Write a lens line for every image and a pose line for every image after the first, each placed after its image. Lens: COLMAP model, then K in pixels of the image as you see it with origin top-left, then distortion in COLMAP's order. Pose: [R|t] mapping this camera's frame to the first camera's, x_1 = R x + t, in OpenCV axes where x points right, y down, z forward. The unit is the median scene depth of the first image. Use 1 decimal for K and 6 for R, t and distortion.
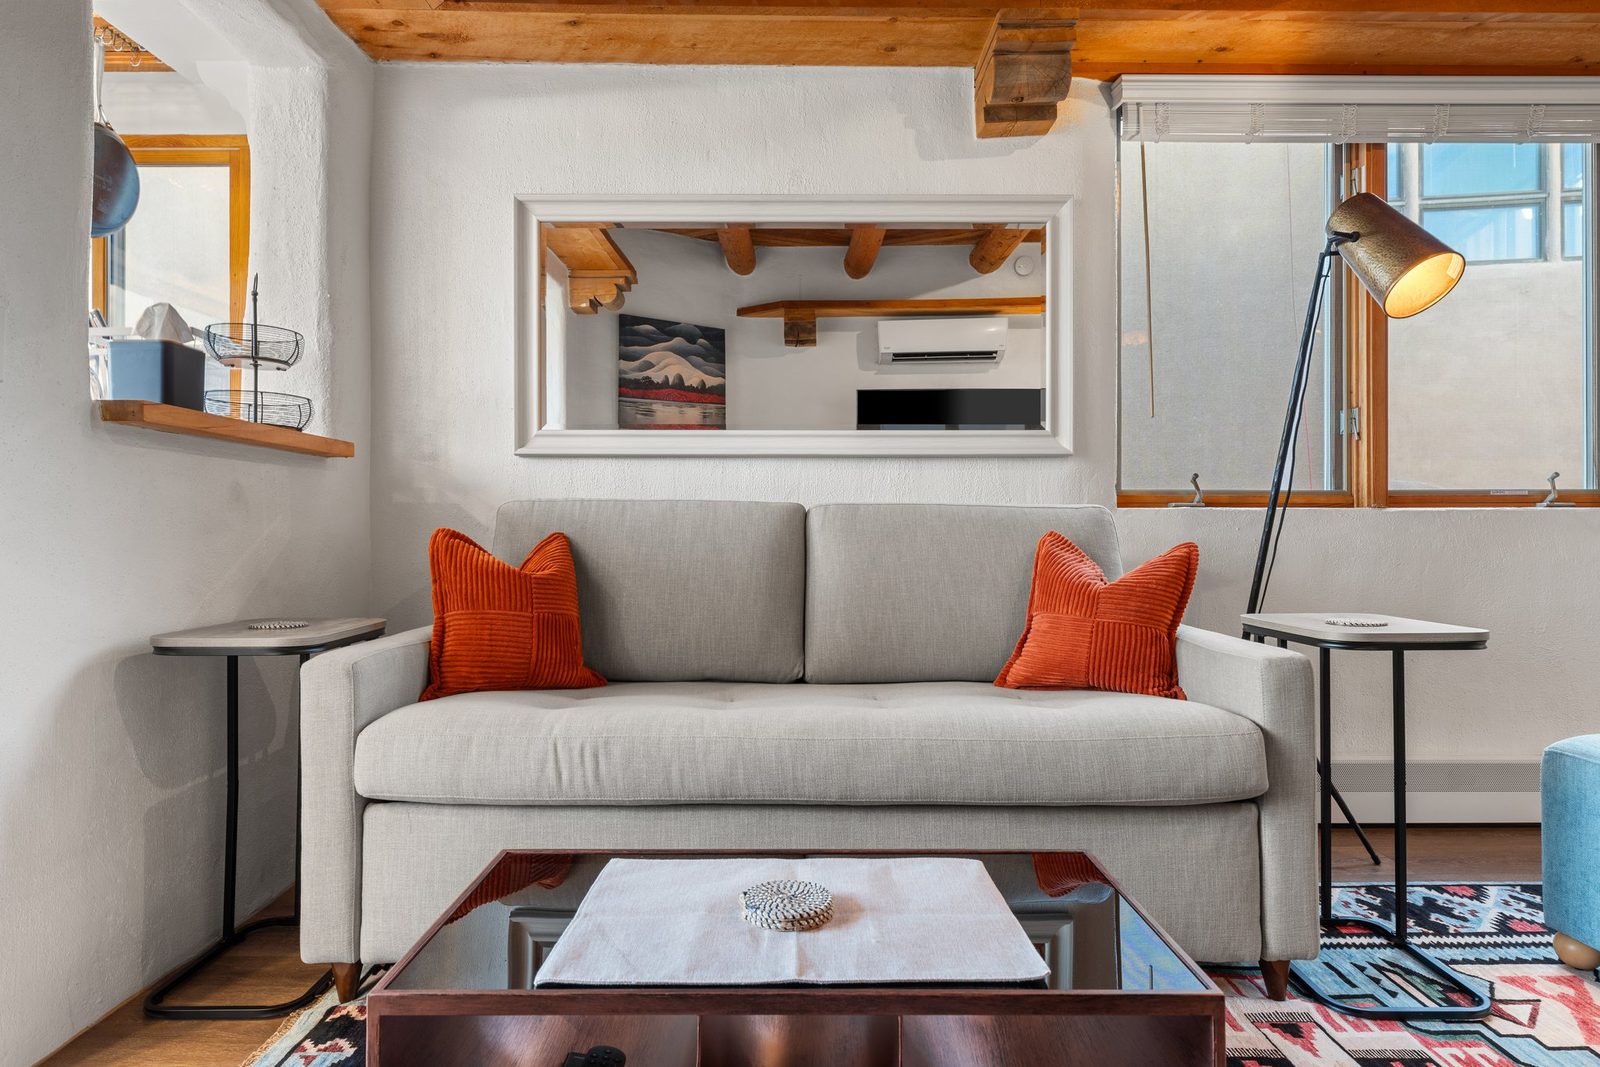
lens RADIAL K [[936.0, 0, 800.0], [0, 936.0, 533.5], [0, 0, 1]] dist [-0.002429, -0.000643]
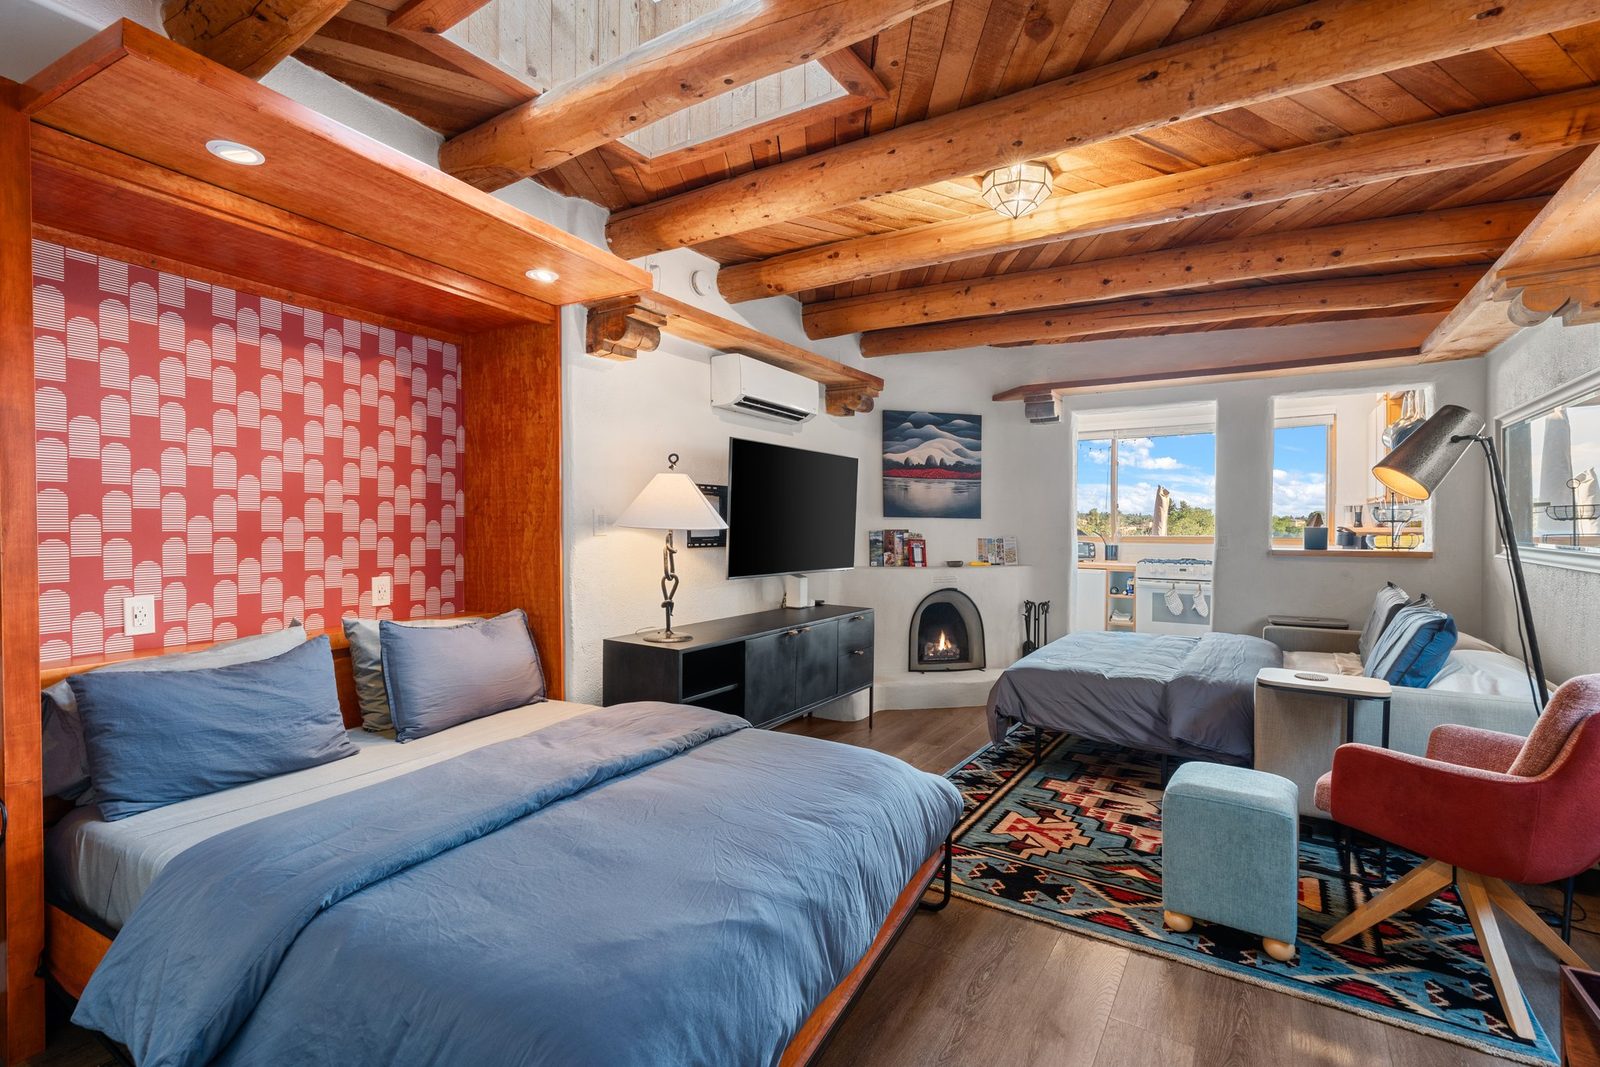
lens RADIAL K [[709.4, 0, 800.0], [0, 709.4, 533.5], [0, 0, 1]] dist [-0.000503, 0.000093]
pose [[-0.544117, 0.010287, -0.838946, 1.588387], [0.000364, 0.999928, 0.012025, -0.149800], [0.839009, 0.006238, -0.544081, 0.609903]]
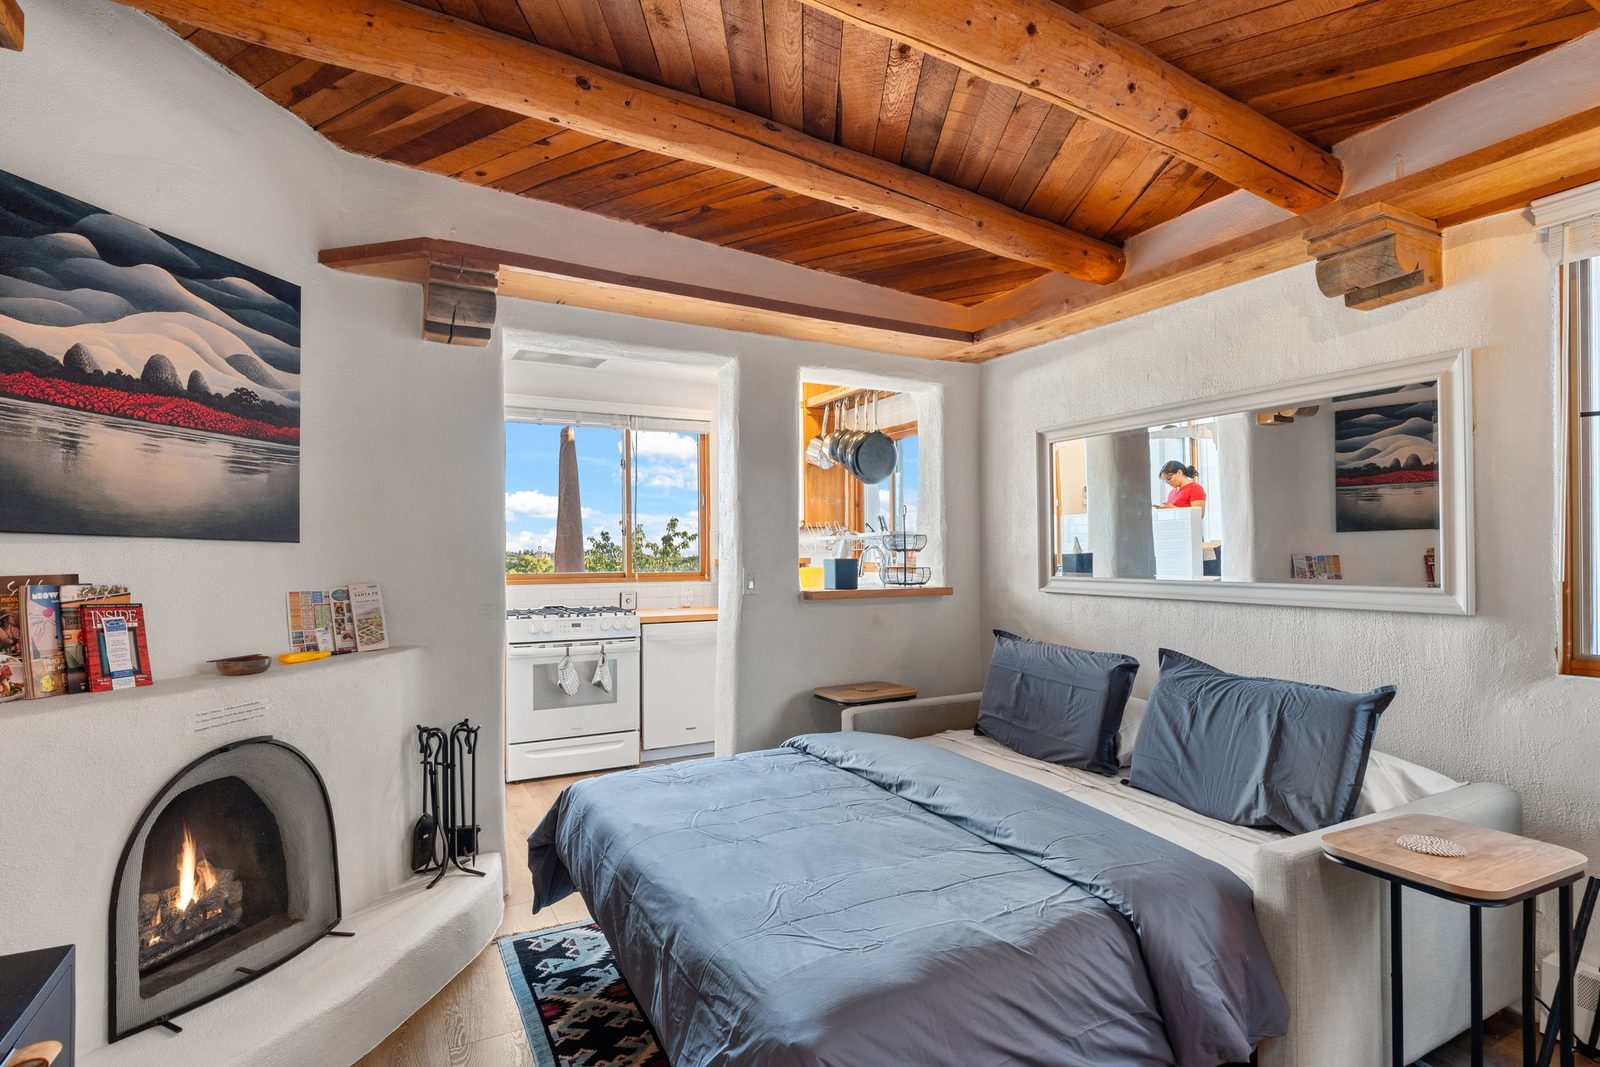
lens RADIAL K [[780.5, 0, 795.5], [0, 780.5, 549.9], [0, 0, 1]] dist [-0.000738, -0.000450]
pose [[0.480407, -0.009240, -0.876997, 0.653996], [0.007237, 0.999952, -0.006571, -0.149249], [0.877016, -0.003190, 0.480451, 0.001722]]
